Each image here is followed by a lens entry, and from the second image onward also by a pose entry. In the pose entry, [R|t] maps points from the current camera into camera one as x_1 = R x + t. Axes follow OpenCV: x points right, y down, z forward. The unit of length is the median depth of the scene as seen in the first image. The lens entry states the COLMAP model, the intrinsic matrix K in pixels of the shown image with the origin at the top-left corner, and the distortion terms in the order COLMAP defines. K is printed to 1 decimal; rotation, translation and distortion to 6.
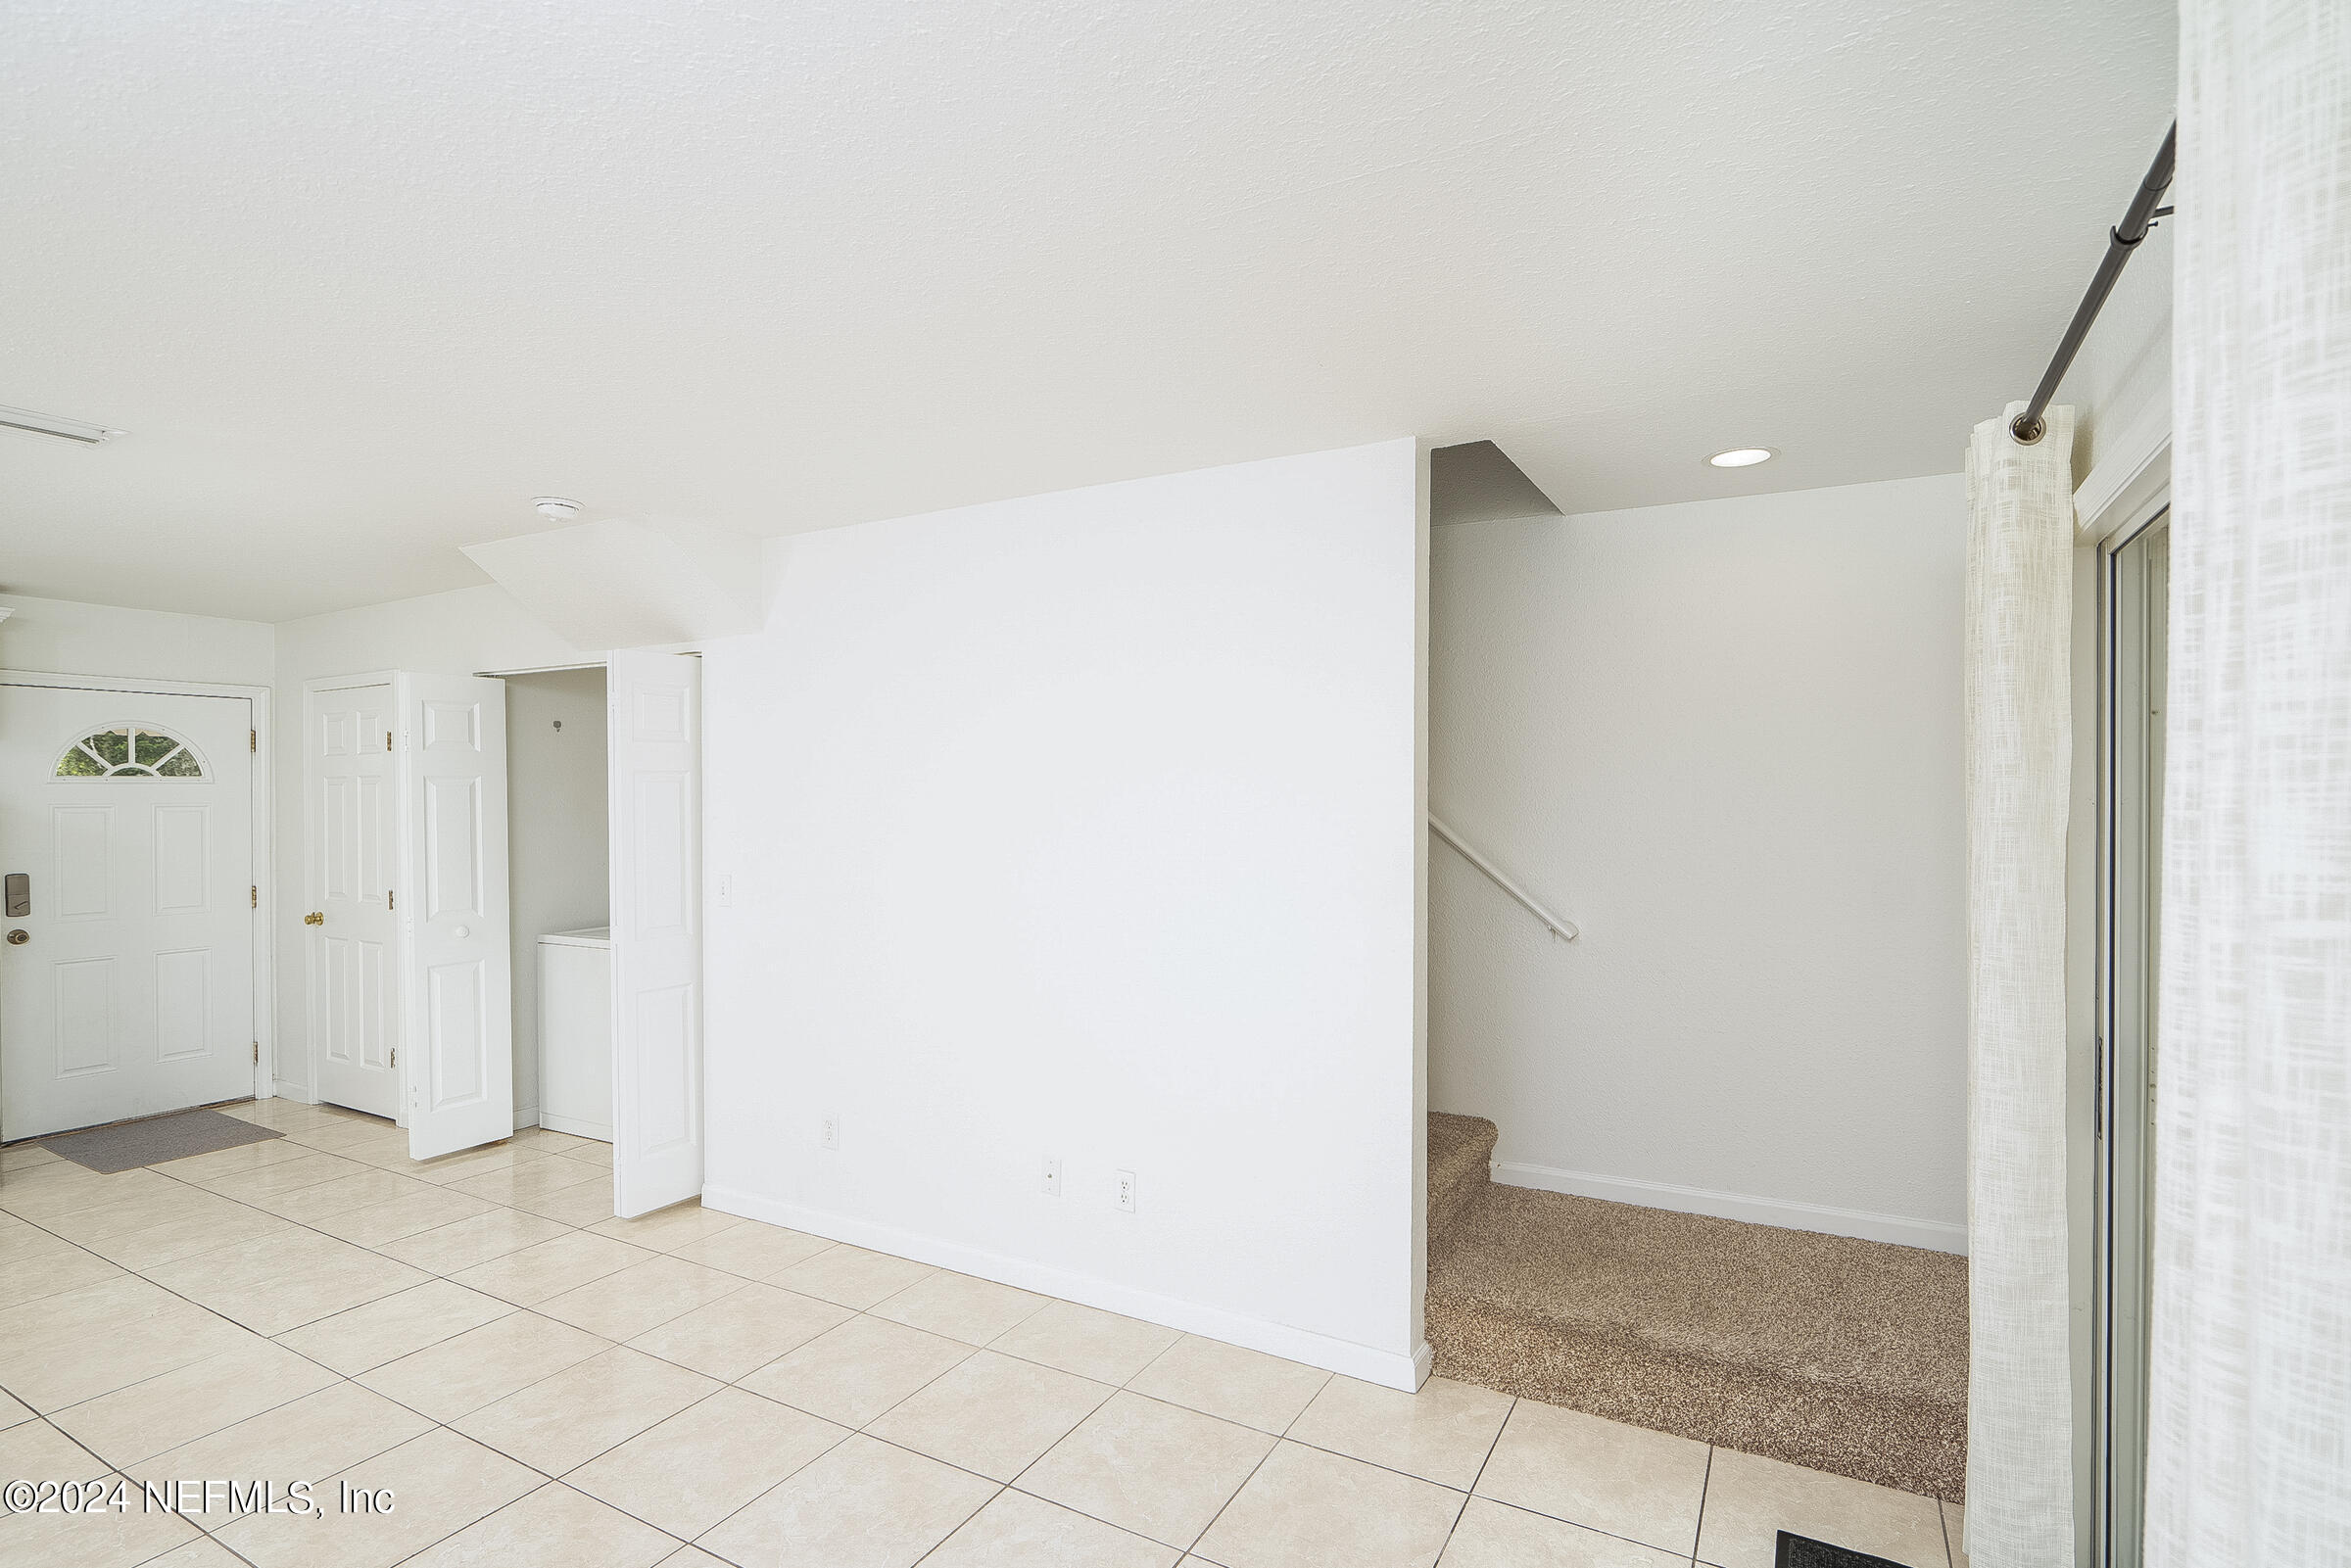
lens RADIAL K [[1108.8, 0, 1175.5], [0, 1108.8, 784.0], [0, 0, 1]] dist [0.001432, 0.000525]
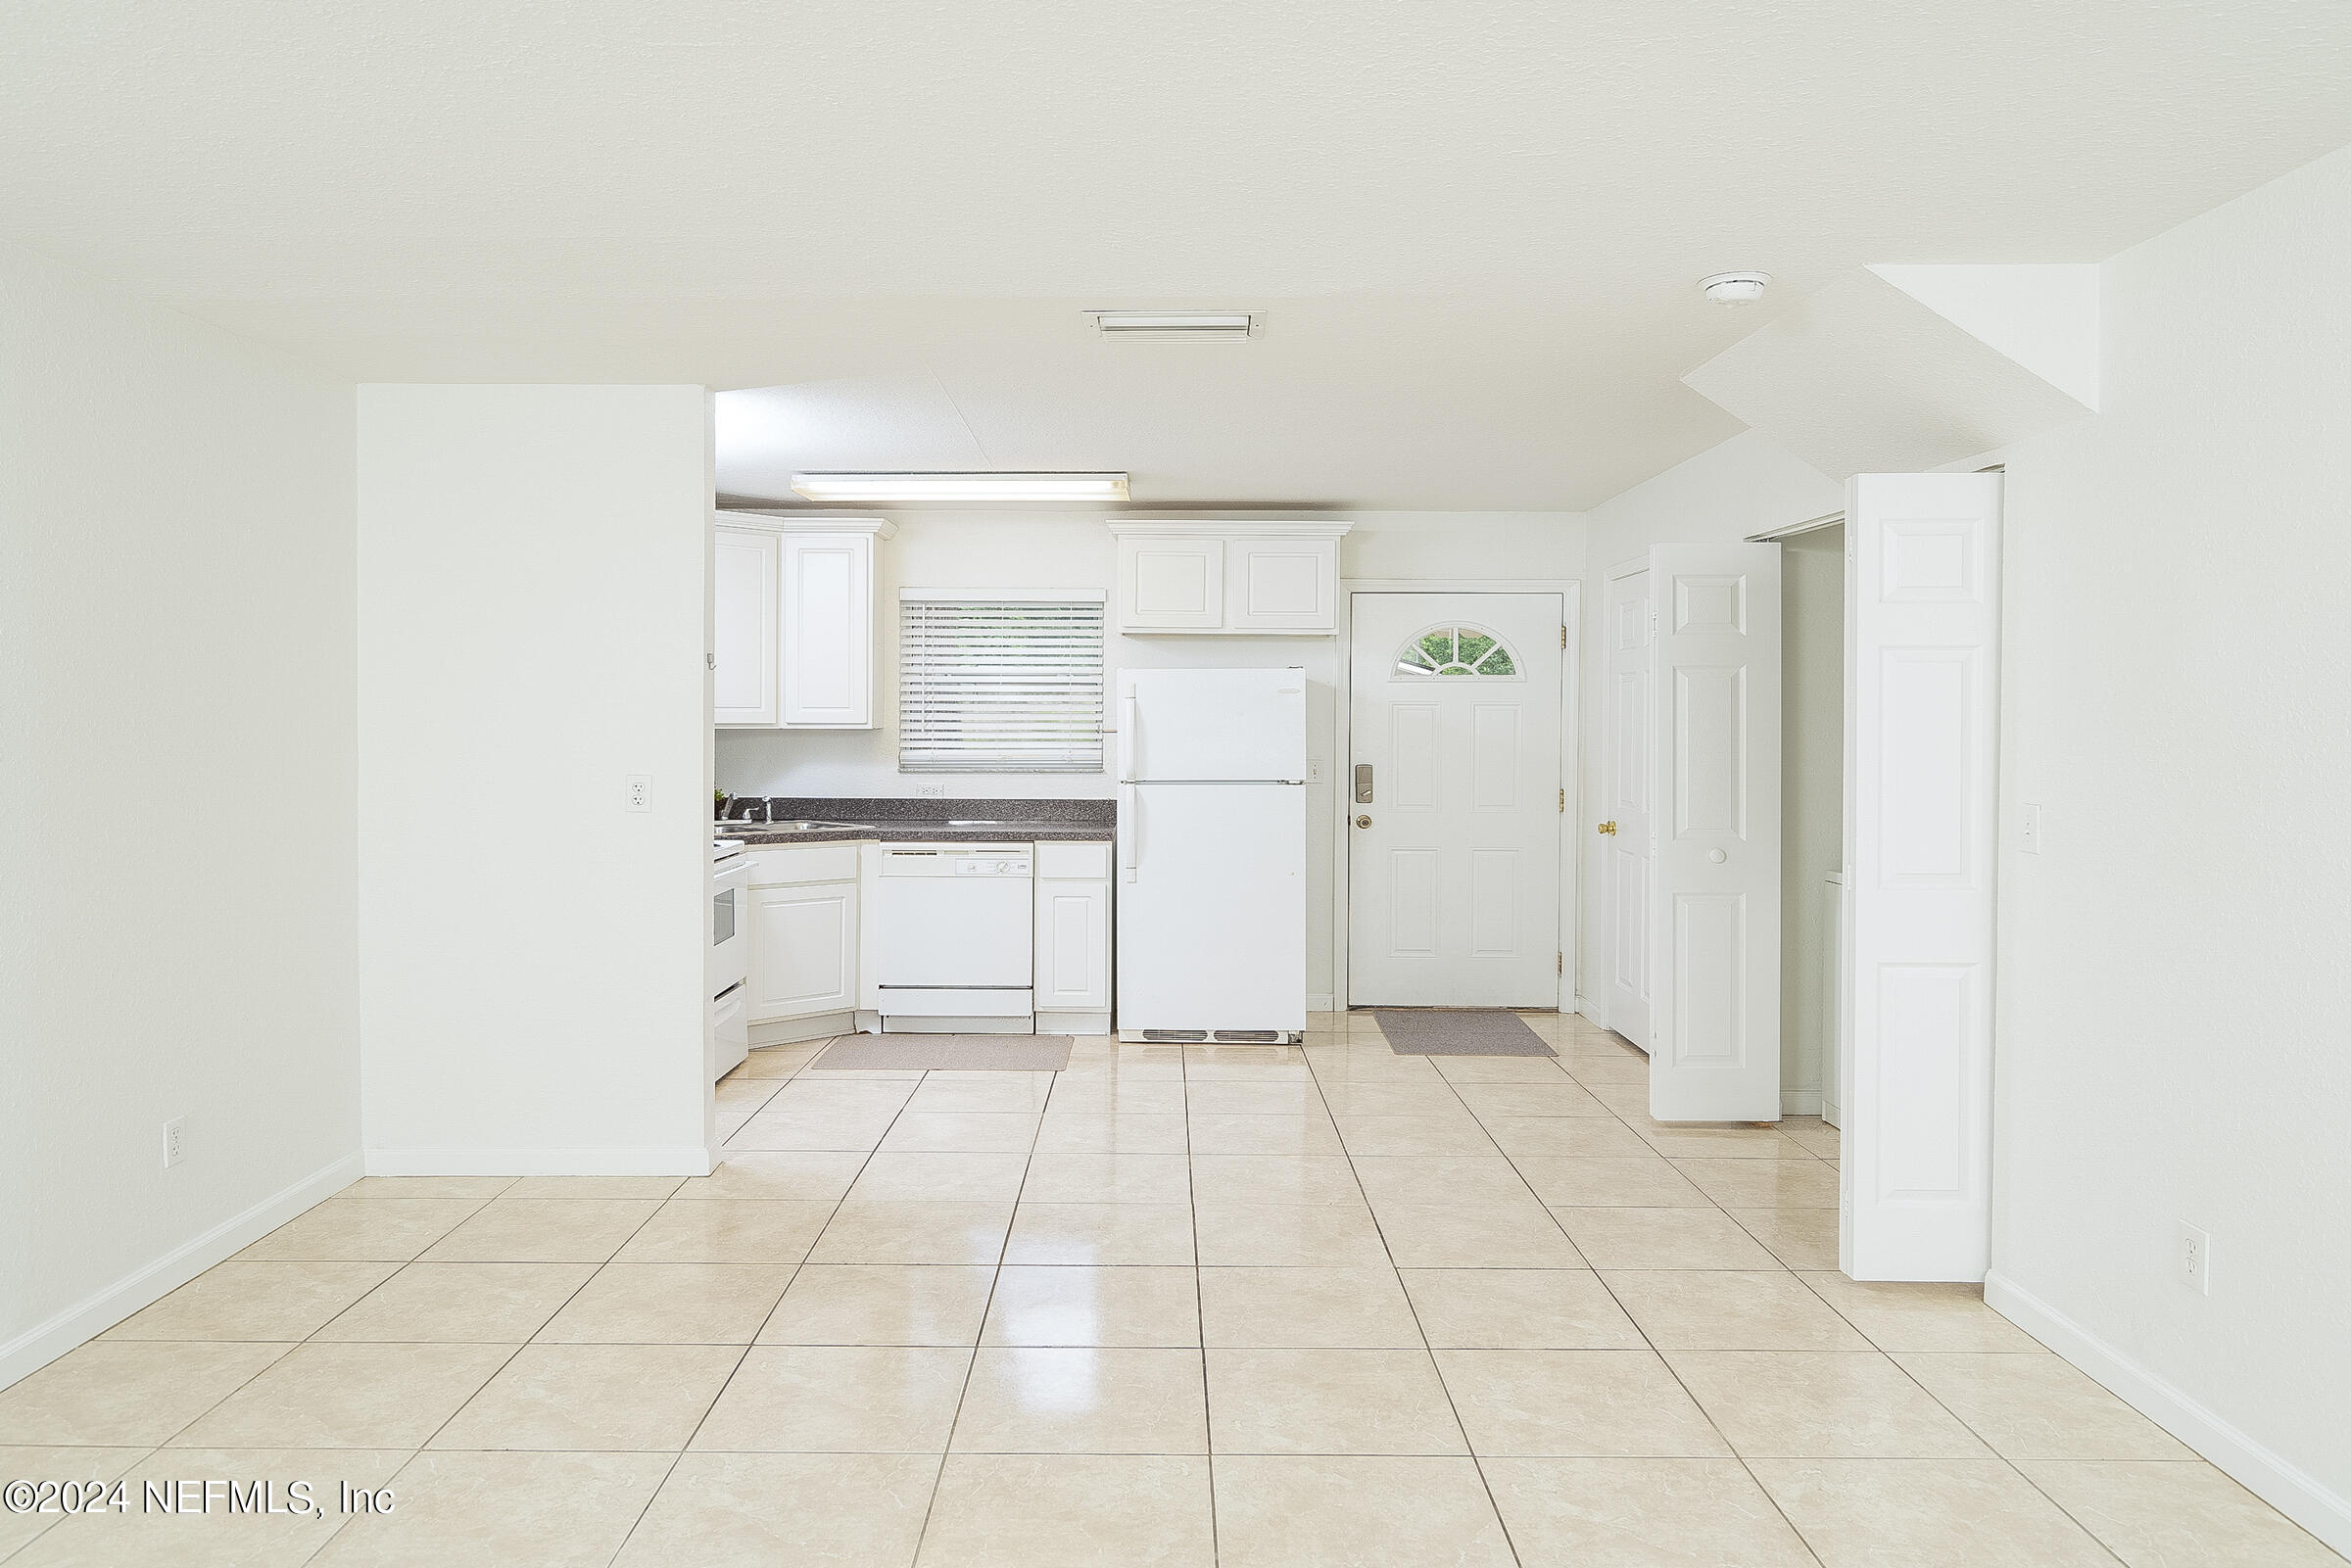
lens RADIAL K [[1362.5, 0, 1170.4], [0, 1362.5, 721.7], [0, 0, 1]] dist [0.000092, -0.000923]
pose [[0.475695, 0.006274, -0.879588, 0.046520], [0.011802, 0.999839, 0.013514, 0.016503], [0.879531, -0.016810, 0.475545, 0.171718]]
